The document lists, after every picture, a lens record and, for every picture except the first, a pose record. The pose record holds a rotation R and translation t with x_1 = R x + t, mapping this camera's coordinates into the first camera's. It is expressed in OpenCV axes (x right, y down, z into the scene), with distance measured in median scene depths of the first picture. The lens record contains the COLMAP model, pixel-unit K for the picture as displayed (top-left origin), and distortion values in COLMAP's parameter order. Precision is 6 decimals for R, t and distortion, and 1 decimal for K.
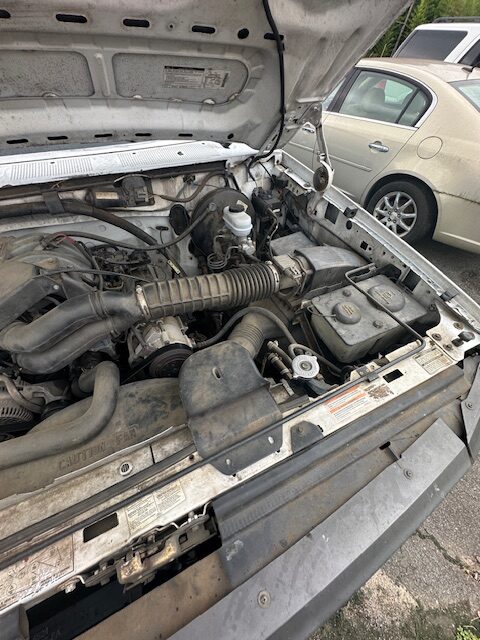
lens RADIAL K [[257.4, 0, 239.5], [0, 257.4, 322.3], [0, 0, 1]] dist [-0.000884, -0.000078]
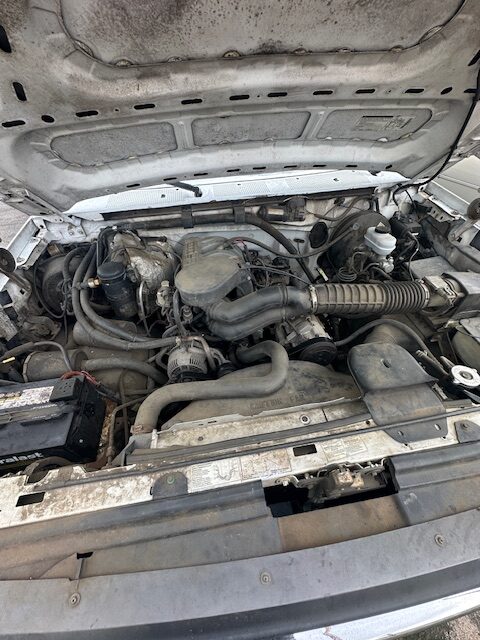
lens RADIAL K [[257.4, 0, 239.8], [0, 257.4, 321.9], [0, 0, 1]] dist [-0.000884, -0.000078]
pose [[0.954722, 0.167330, -0.245980, -0.367168], [-0.179178, 0.983461, -0.026437, 0.122004], [0.237489, 0.069314, 0.968914, -0.269559]]
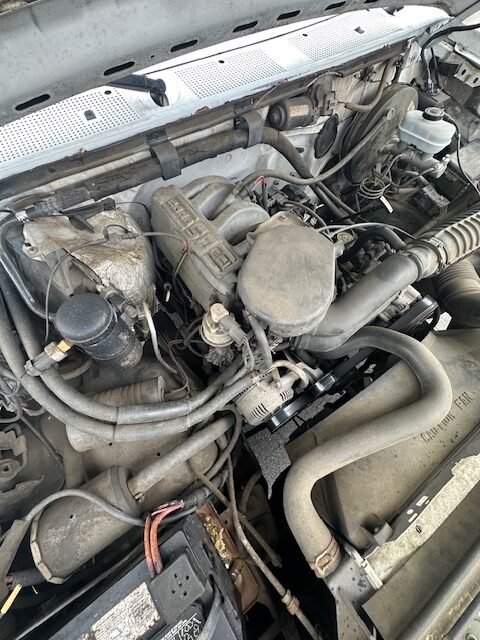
lens RADIAL K [[257.4, 0, 239.4], [0, 257.4, 322.3], [0, 0, 1]] dist [-0.000884, -0.000078]
pose [[0.987820, -0.143775, 0.059505, -1.046014], [0.121041, 0.950317, 0.286788, -0.190352], [-0.097781, -0.276092, 0.956144, 0.182854]]
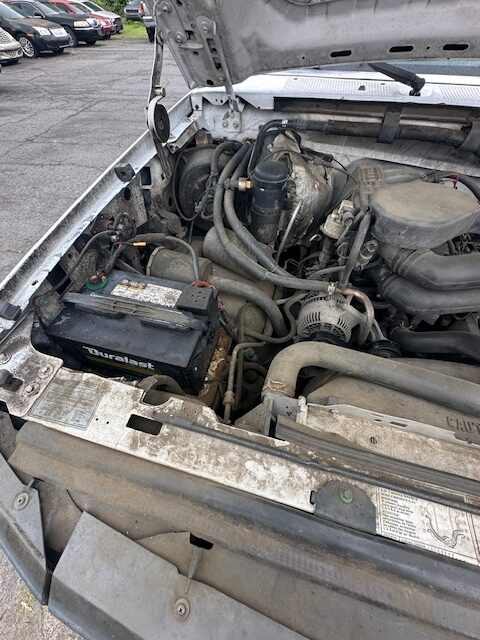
lens RADIAL K [[257.4, 0, 240.0], [0, 257.4, 322.6], [0, 0, 1]] dist [-0.000884, -0.000078]
pose [[0.757426, 0.507314, -0.411022, -0.769014], [-0.480540, 0.859315, 0.175098, 0.338065], [0.442027, 0.064889, 0.894652, -0.066695]]
